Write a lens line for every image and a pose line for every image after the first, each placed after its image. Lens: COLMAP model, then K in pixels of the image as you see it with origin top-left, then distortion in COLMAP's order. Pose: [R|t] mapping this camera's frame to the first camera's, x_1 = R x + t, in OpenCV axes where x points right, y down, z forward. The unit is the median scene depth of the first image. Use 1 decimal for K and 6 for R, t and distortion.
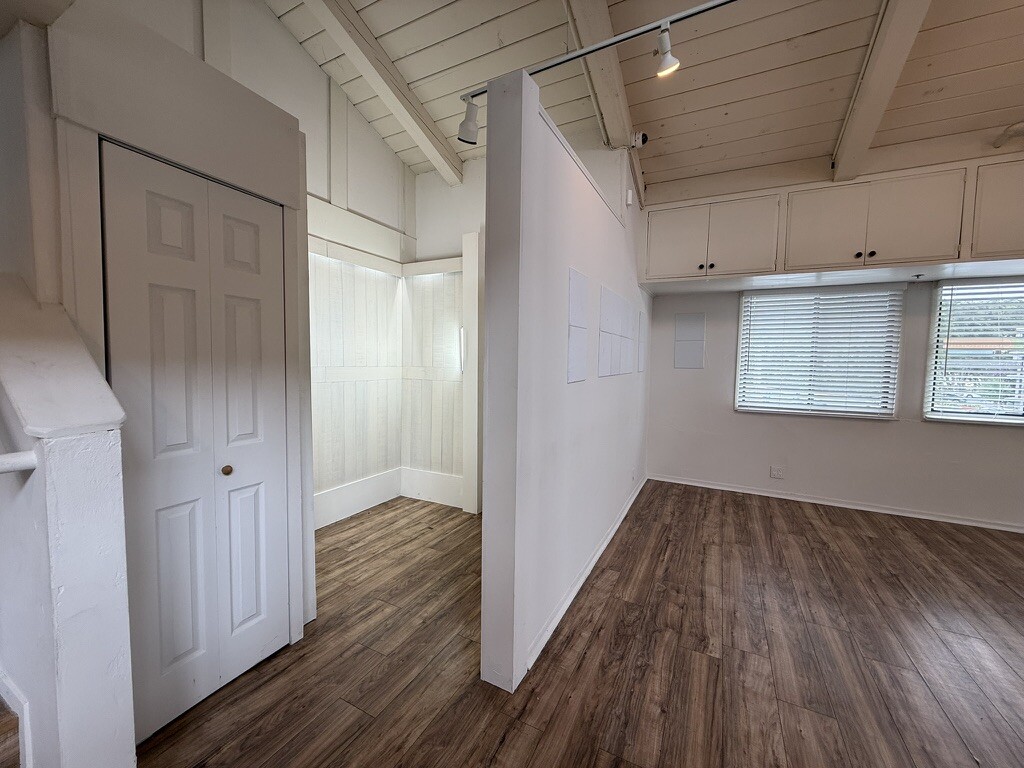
lens RADIAL K [[403.9, 0, 509.4], [0, 403.9, 382.6], [0, 0, 1]] dist [-0.000444, 0.000339]
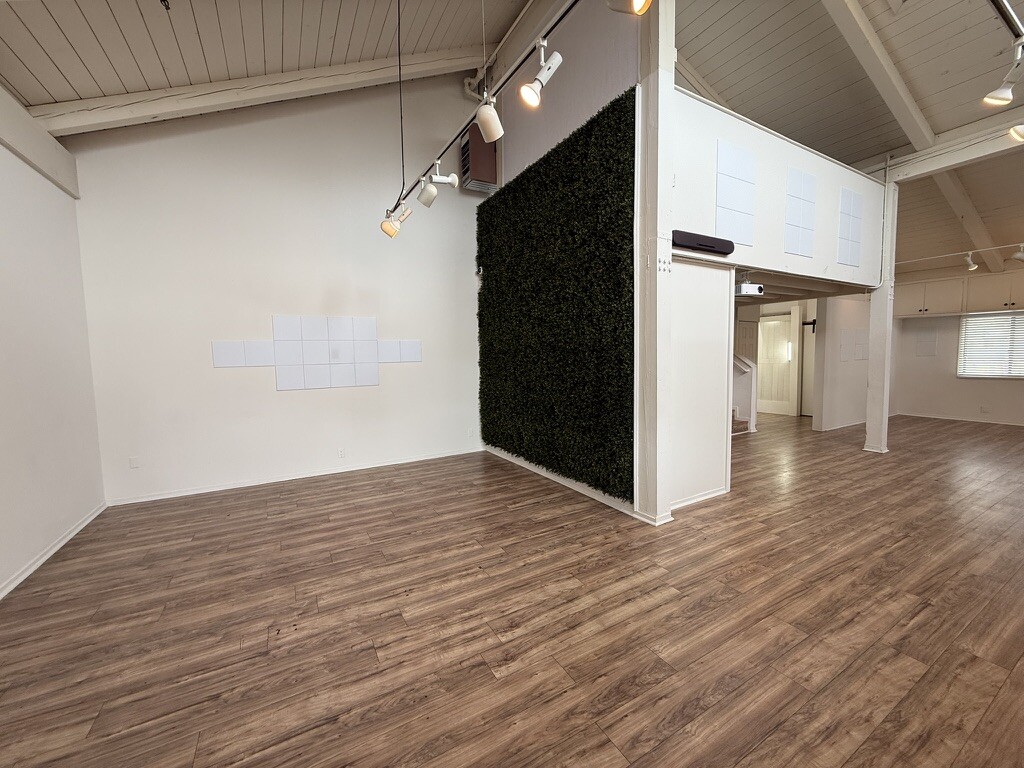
lens RADIAL K [[403.9, 0, 509.4], [0, 403.9, 382.6], [0, 0, 1]] dist [-0.000444, 0.000339]
pose [[0.837122, 0.008118, -0.546956, -0.229510], [-0.000750, 0.999906, 0.013694, 0.095655], [0.547015, -0.011053, 0.837050, -2.388722]]
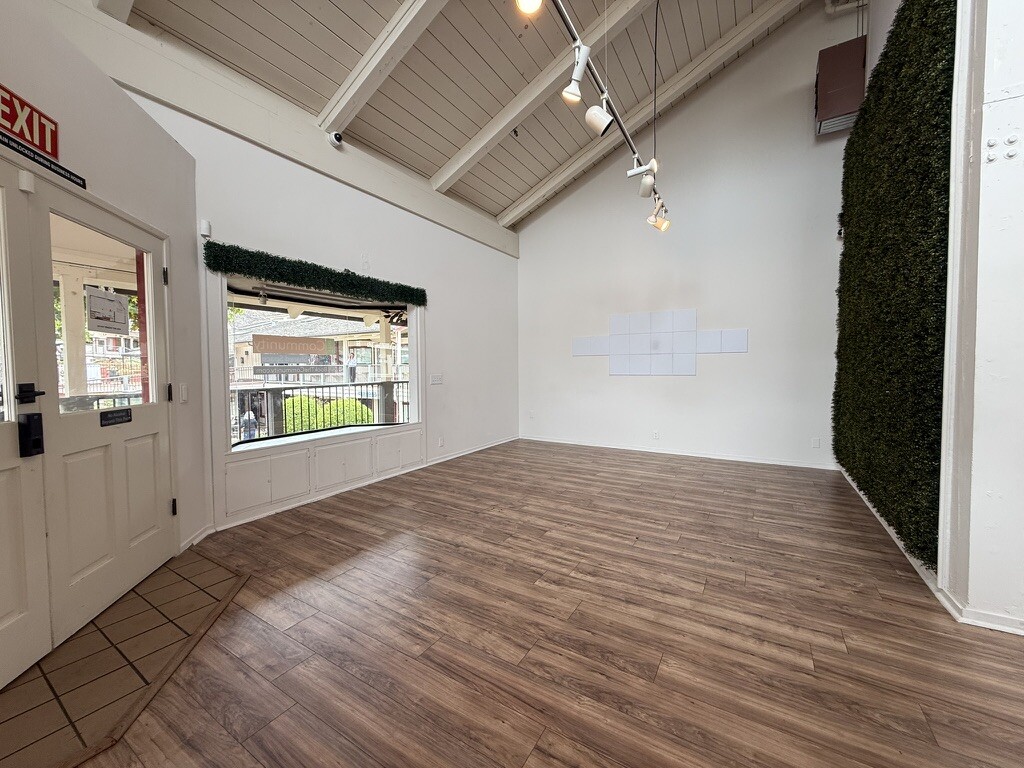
lens RADIAL K [[403.9, 0, 509.4], [0, 403.9, 382.6], [0, 0, 1]] dist [-0.000444, 0.000339]
pose [[-0.072803, 0.024464, -0.997046, 0.164374], [-0.054040, 0.998134, 0.028436, 0.156599], [0.995881, 0.055951, -0.071345, -1.912637]]
